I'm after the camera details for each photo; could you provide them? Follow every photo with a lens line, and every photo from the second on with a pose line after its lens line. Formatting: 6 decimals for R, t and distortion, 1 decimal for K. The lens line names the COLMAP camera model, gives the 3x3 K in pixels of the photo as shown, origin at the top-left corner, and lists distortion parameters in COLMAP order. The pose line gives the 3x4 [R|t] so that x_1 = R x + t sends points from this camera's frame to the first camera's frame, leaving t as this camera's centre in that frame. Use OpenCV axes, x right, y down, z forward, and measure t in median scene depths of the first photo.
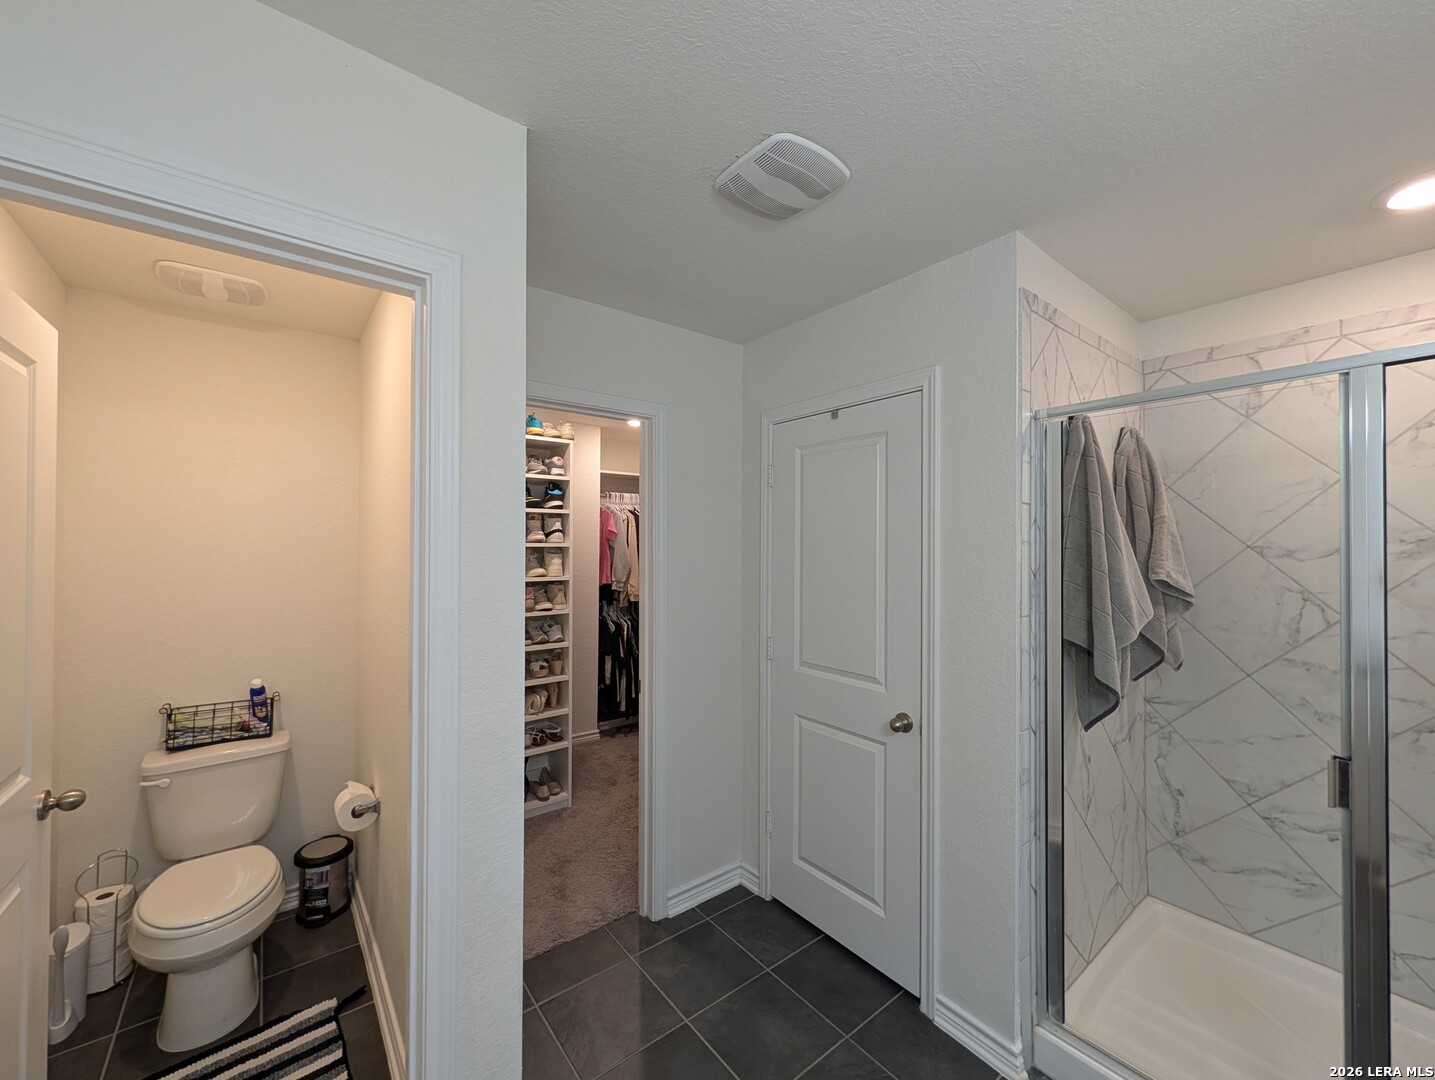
lens RADIAL K [[570.0, 0, 715.1], [0, 570.0, 538.1], [0, 0, 1]] dist [-0.000969, -0.000283]
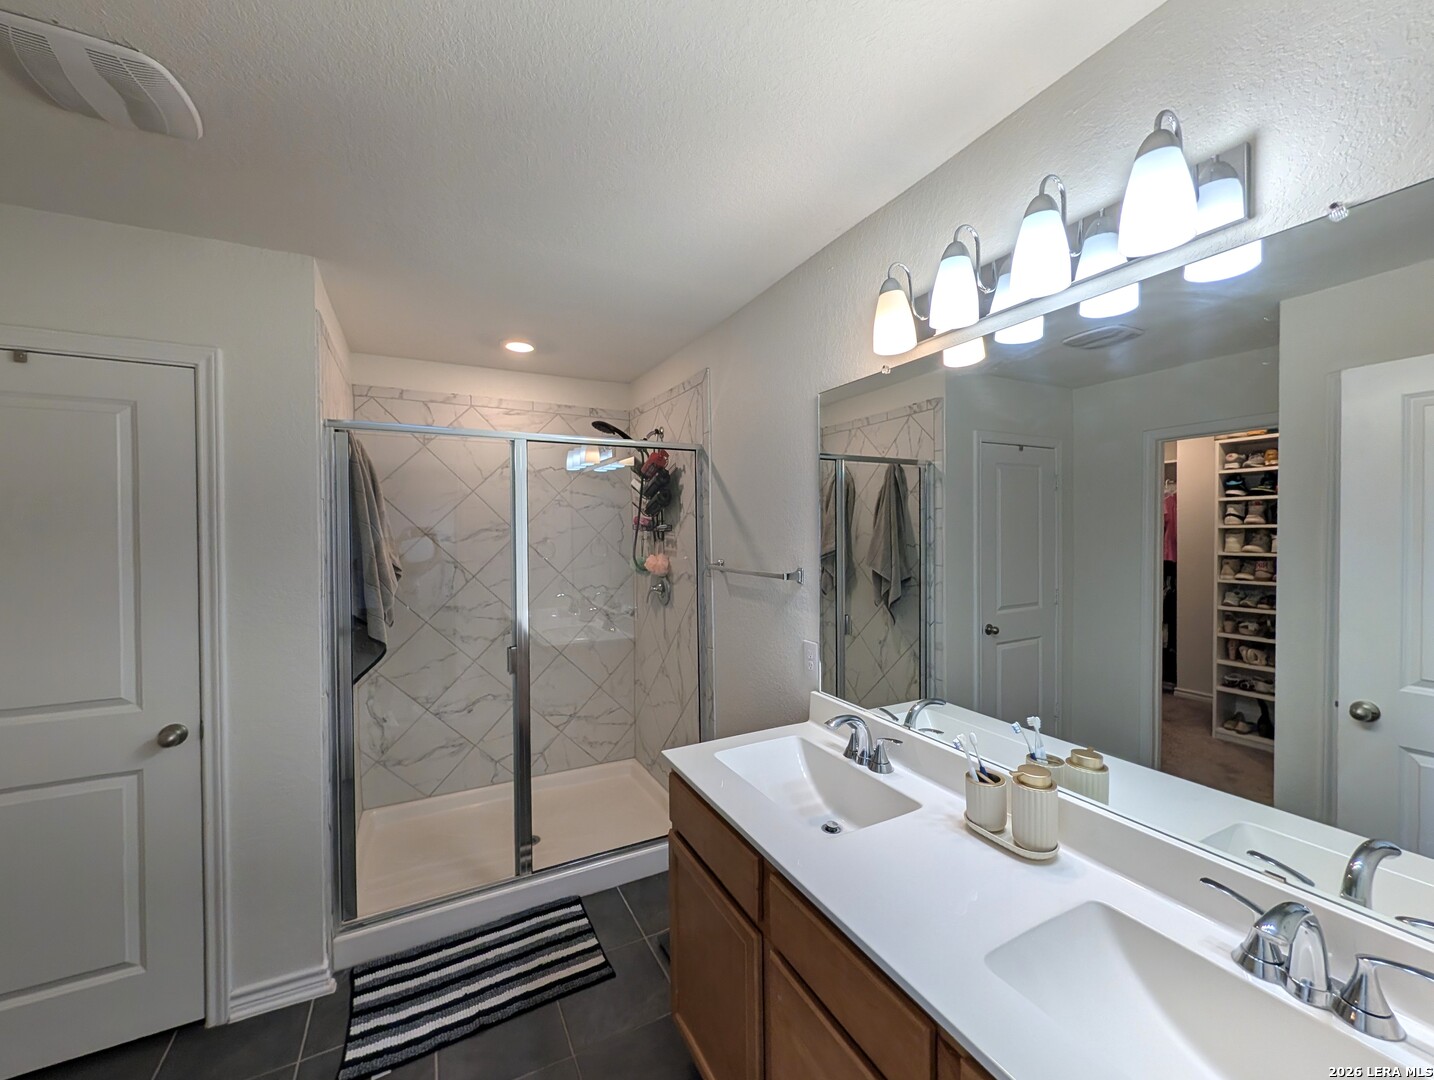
lens RADIAL K [[552.5, 0, 714.5], [0, 552.5, 537.1], [0, 0, 1]] dist [-0.000454, -0.000240]
pose [[0.188982, -0.016405, 0.981843, -0.352900], [-0.001370, 0.999855, 0.016969, -0.002322], [-0.981980, -0.004552, 0.188932, 0.004778]]
